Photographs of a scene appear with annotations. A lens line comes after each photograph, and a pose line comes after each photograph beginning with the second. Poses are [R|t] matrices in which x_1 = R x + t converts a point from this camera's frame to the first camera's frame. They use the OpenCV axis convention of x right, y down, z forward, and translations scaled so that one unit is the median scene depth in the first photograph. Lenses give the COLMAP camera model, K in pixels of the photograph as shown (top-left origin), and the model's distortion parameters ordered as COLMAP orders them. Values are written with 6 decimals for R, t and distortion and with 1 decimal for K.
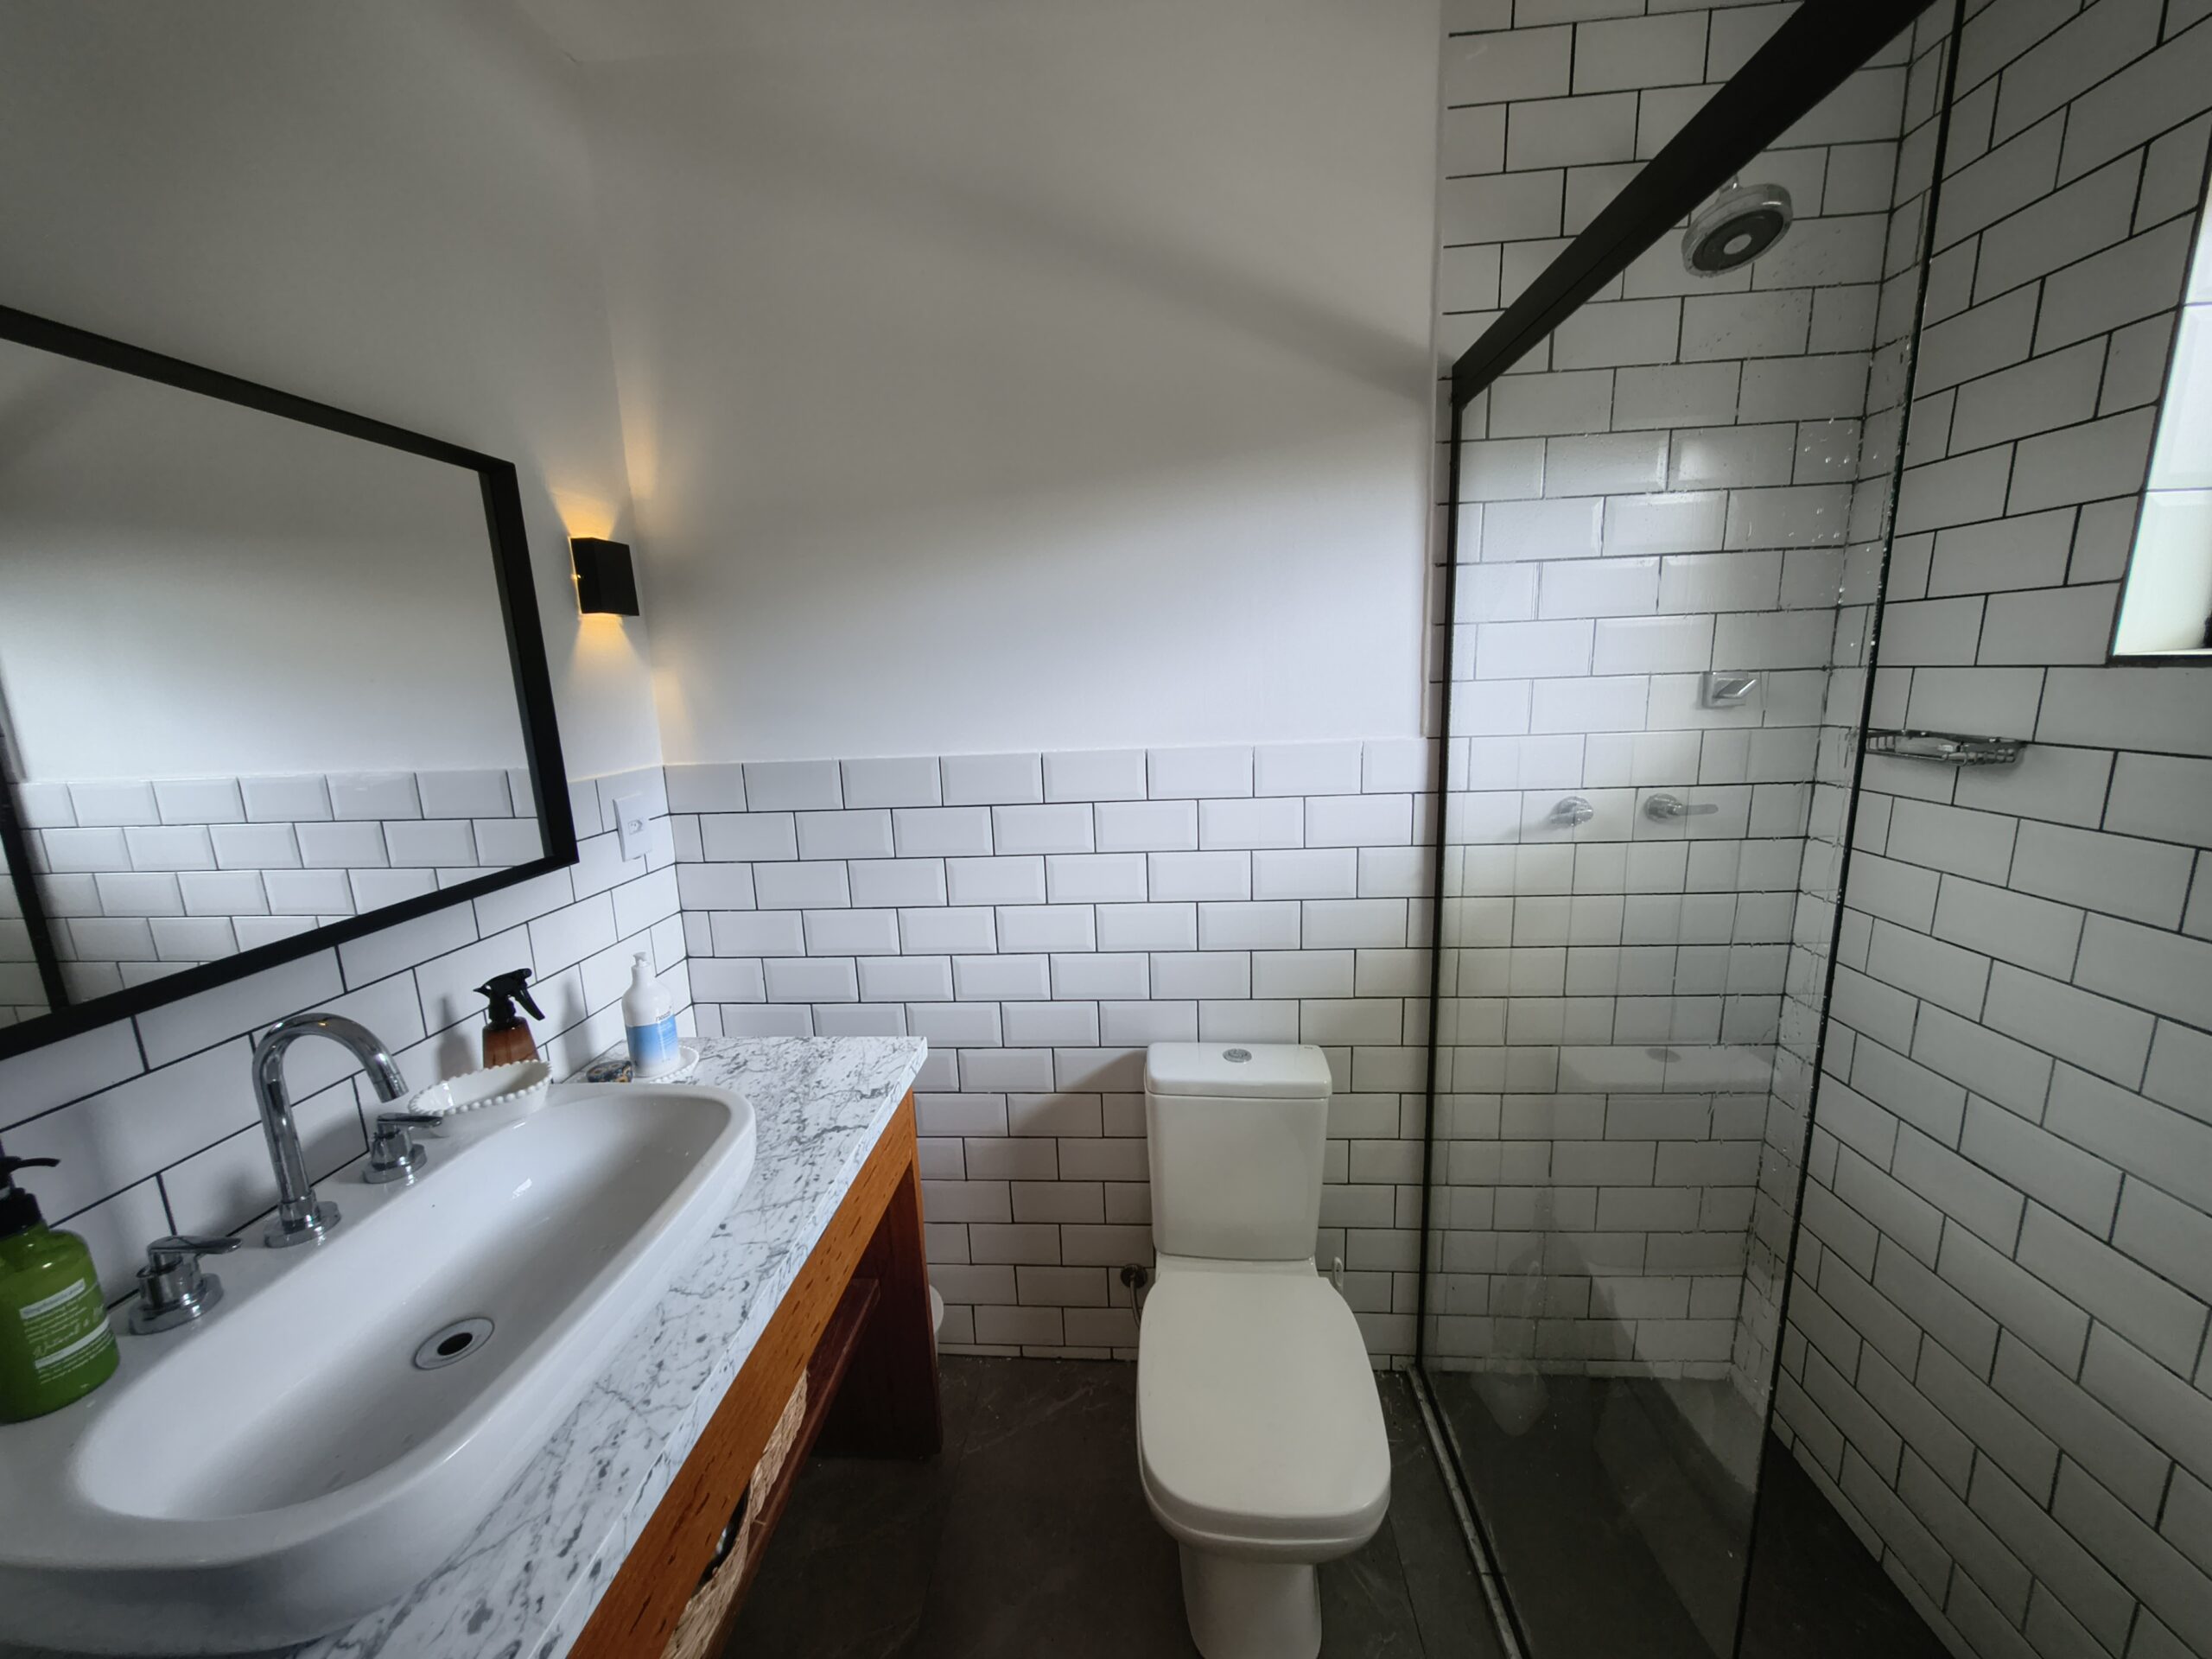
lens RADIAL K [[837.4, 0, 1106.0], [0, 837.4, 829.5], [0, 0, 1]] dist [-0.002183, -0.000226]
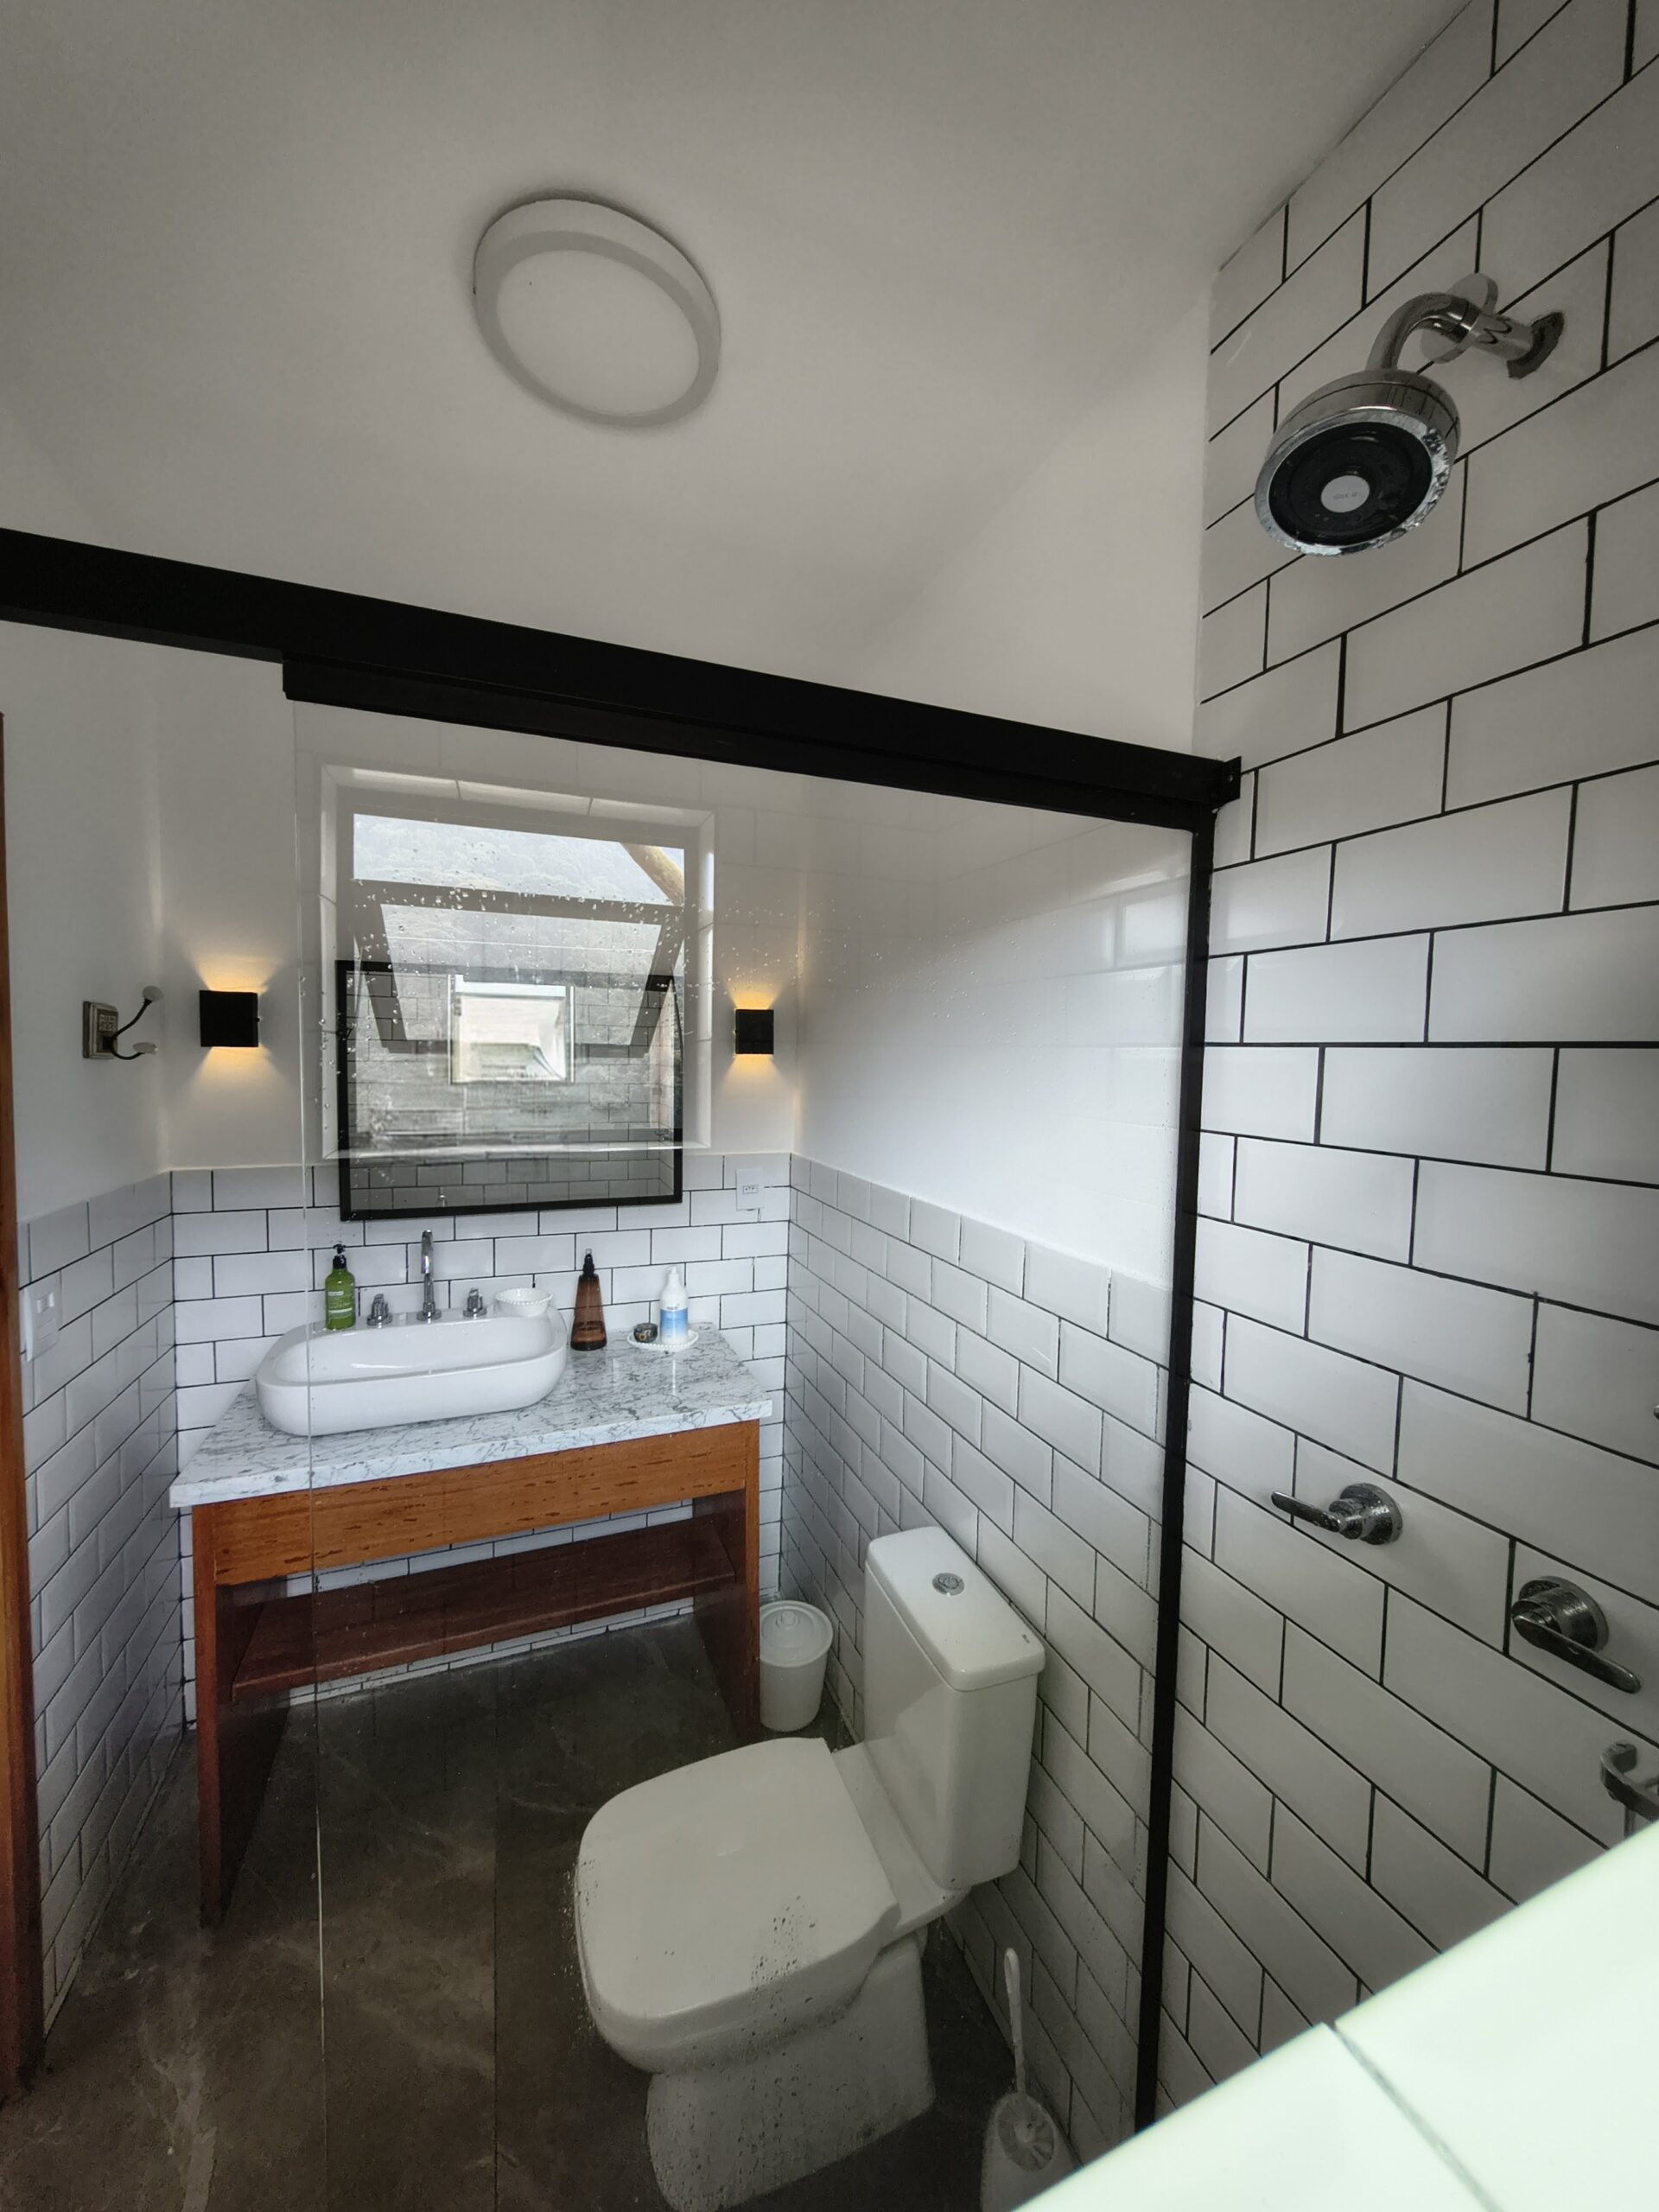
lens RADIAL K [[837.4, 0, 829.5], [0, 837.4, 1106.0], [0, 0, 1]] dist [-0.002183, -0.000226]
pose [[0.428340, 0.105014, -0.897495, 0.898251], [-0.206262, 0.978365, 0.016036, -0.218819], [0.879762, 0.178250, 0.440733, 0.453074]]
